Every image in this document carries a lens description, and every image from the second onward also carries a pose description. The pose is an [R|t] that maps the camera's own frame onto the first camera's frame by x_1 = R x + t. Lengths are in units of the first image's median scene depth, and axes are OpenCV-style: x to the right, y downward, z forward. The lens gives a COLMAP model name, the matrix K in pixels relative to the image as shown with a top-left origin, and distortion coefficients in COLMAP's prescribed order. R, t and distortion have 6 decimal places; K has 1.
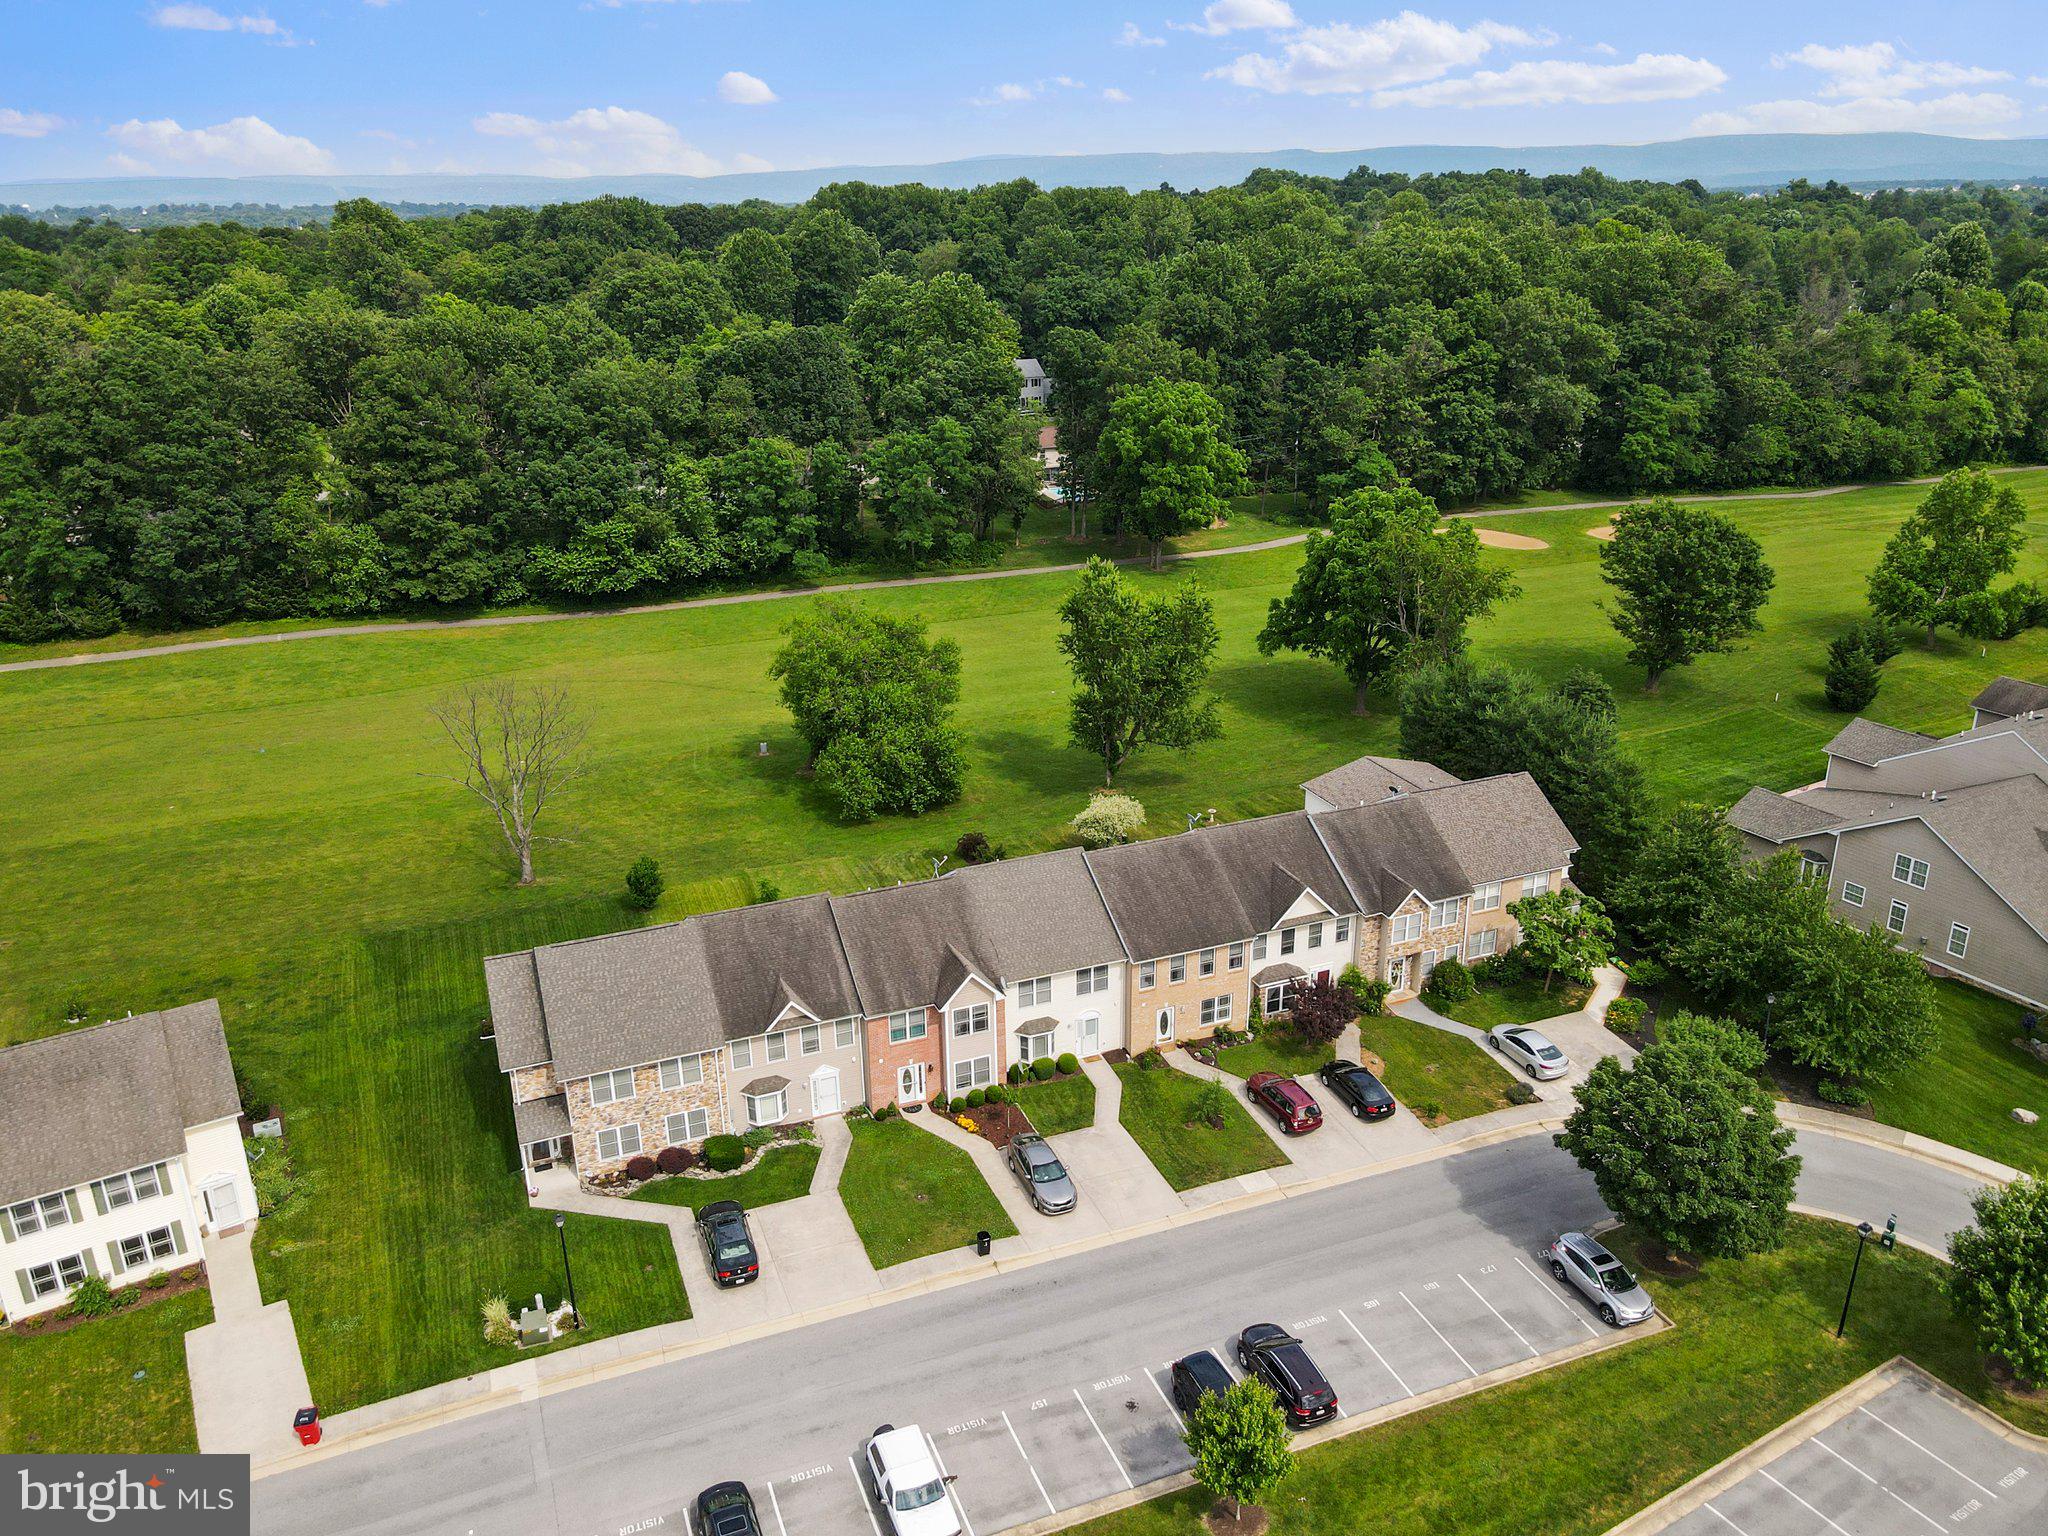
lens RADIAL K [[1505.9, 0, 1024.9], [0, 1505.9, 772.7], [0, 0, 1]] dist [0.001461, 0.039925]
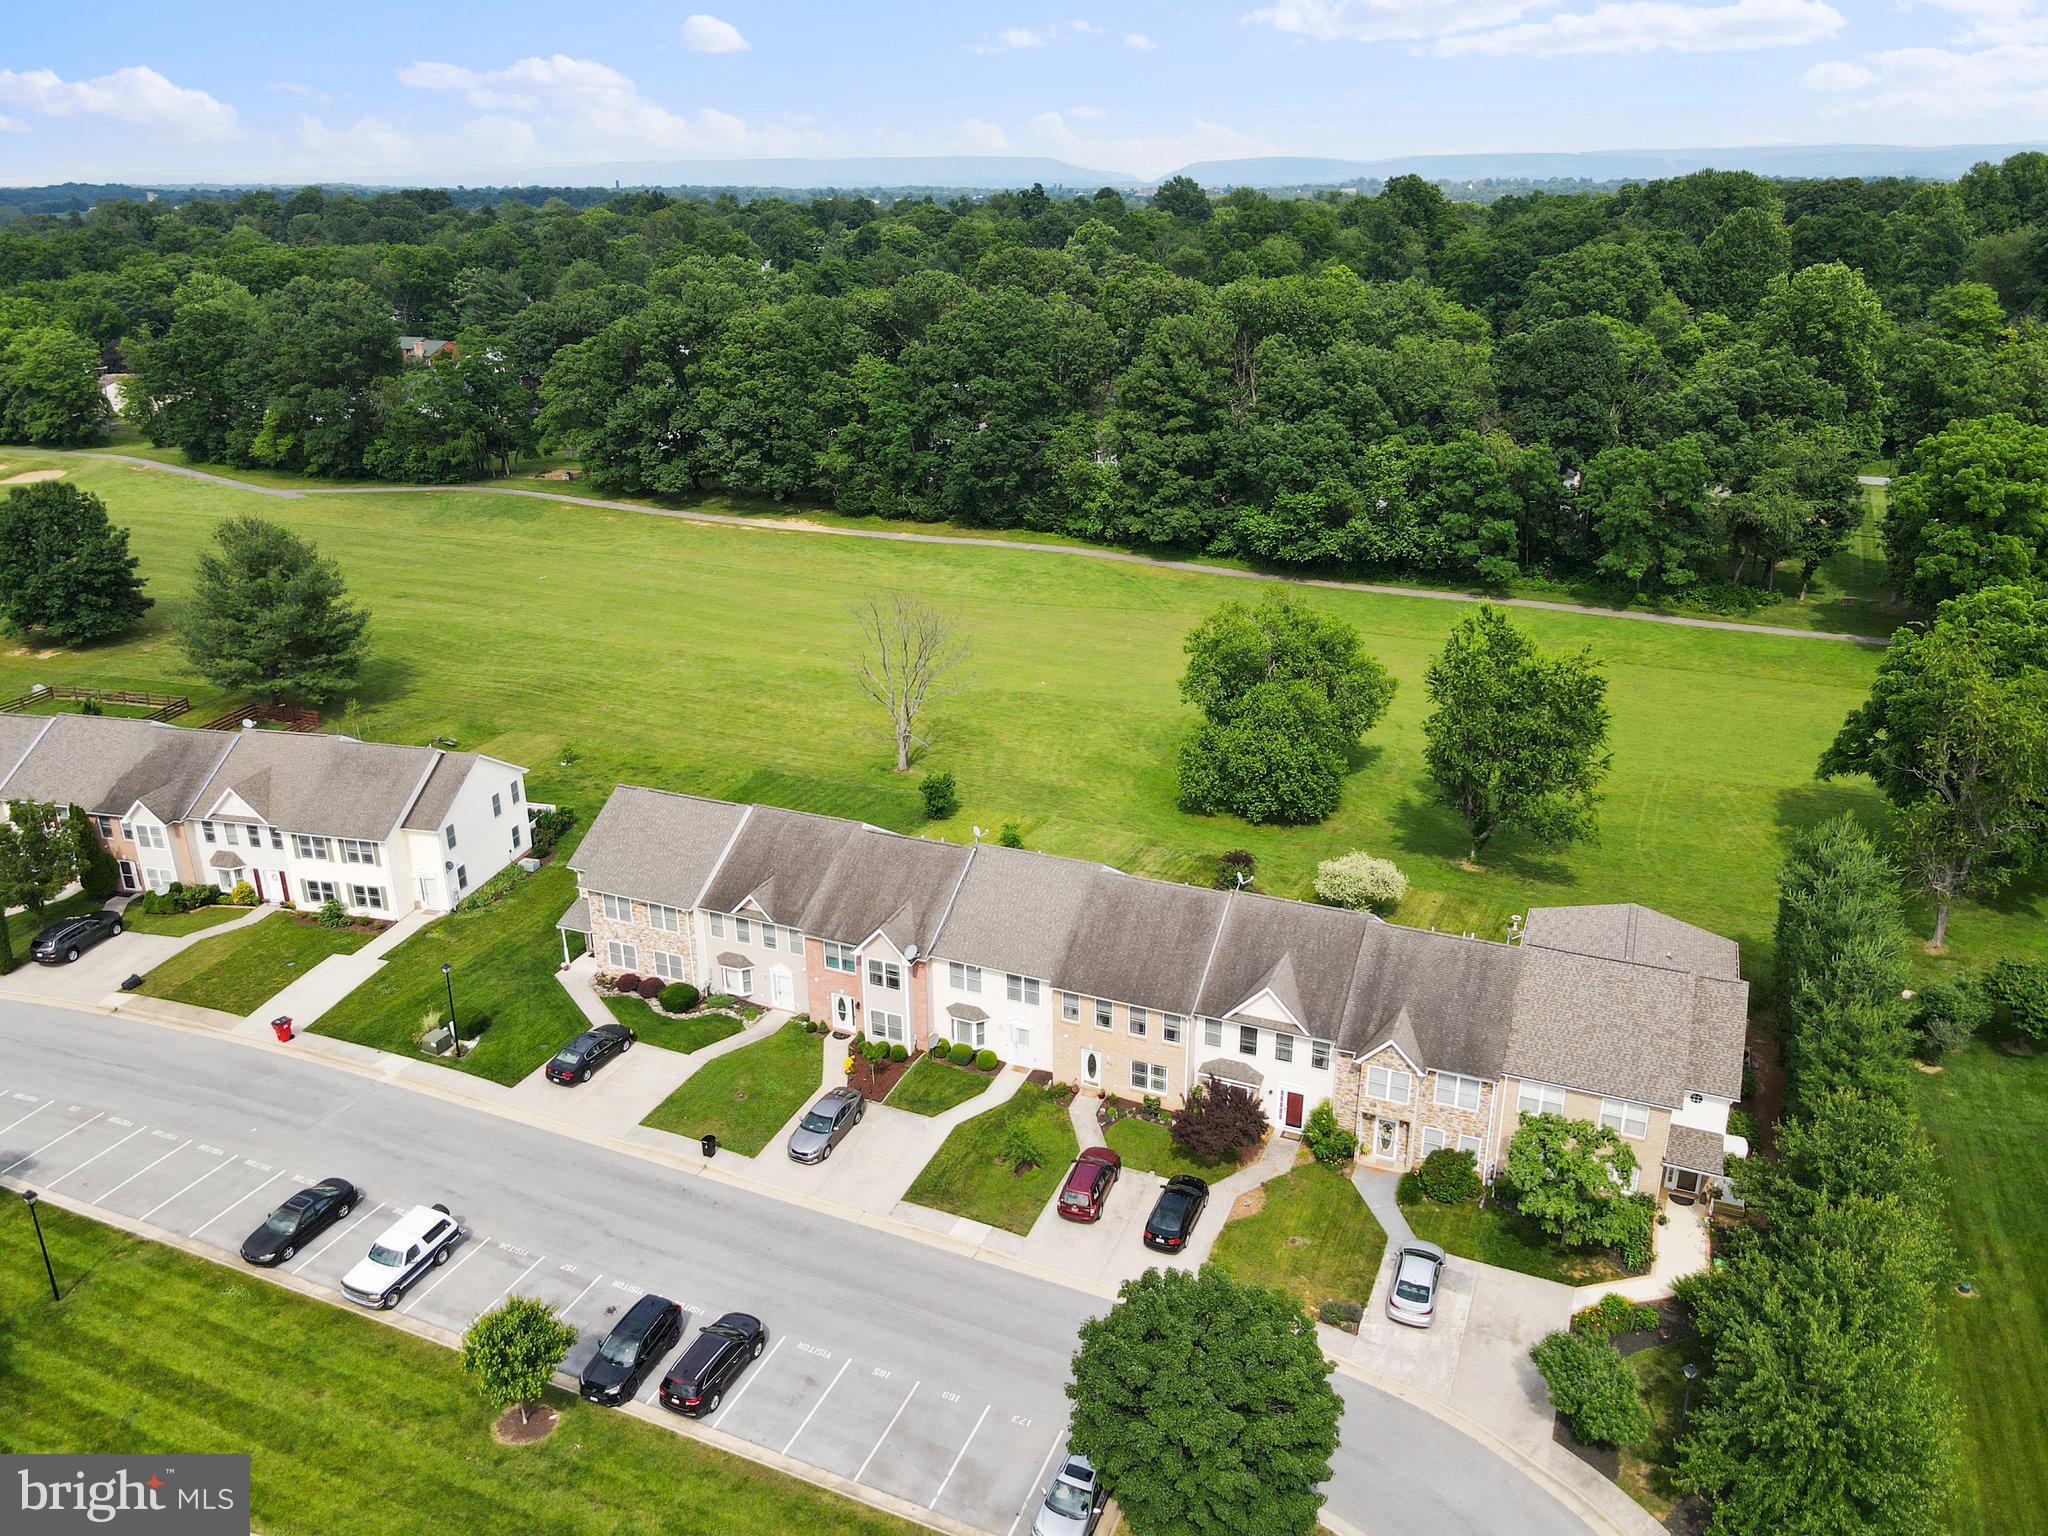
lens RADIAL K [[1505.4, 0, 1026.9], [0, 1505.4, 771.5], [0, 0, 1]] dist [-0.002364, 0.046820]
pose [[0.706568, 0.268999, -0.654523, 0.599500], [-0.258850, 0.959079, 0.114734, -0.102210], [0.658603, 0.088356, 0.747285, 0.242378]]
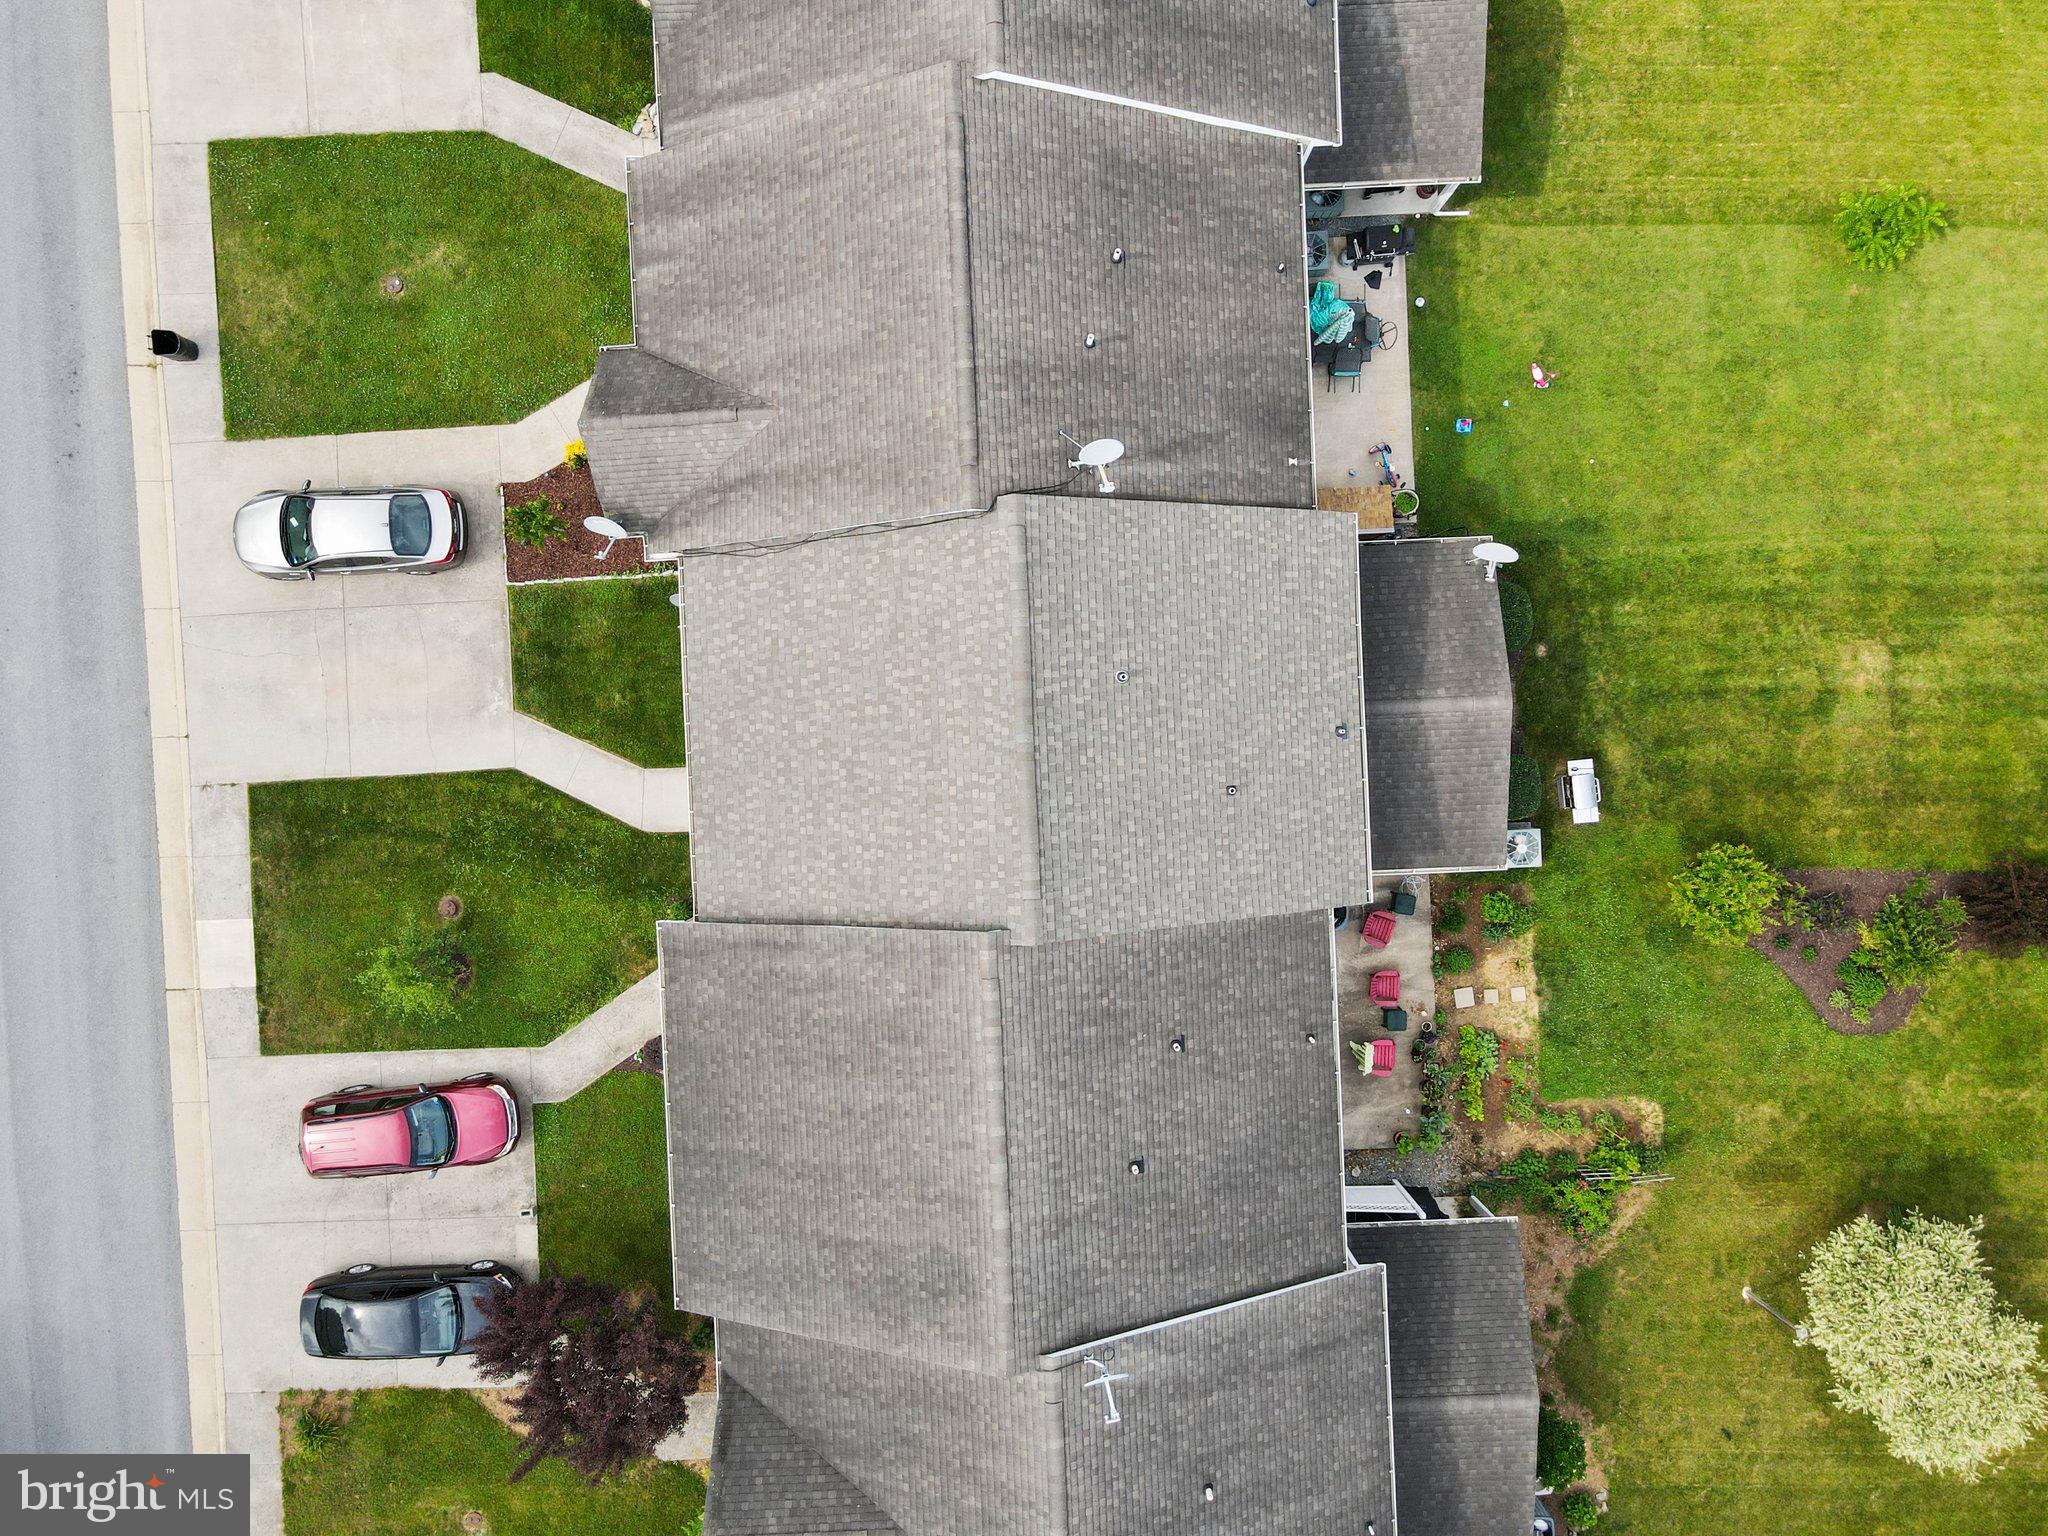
lens RADIAL K [[1527.0, 0, 1023.0], [0, 1527.0, 774.7], [0, 0, 1]] dist [0.002147, 0.040409]
pose [[-0.331352, 0.943195, 0.024266, 0.001246], [-0.329190, -0.139674, 0.933877, -0.224836], [0.884217, 0.301454, 0.356771, 0.859989]]
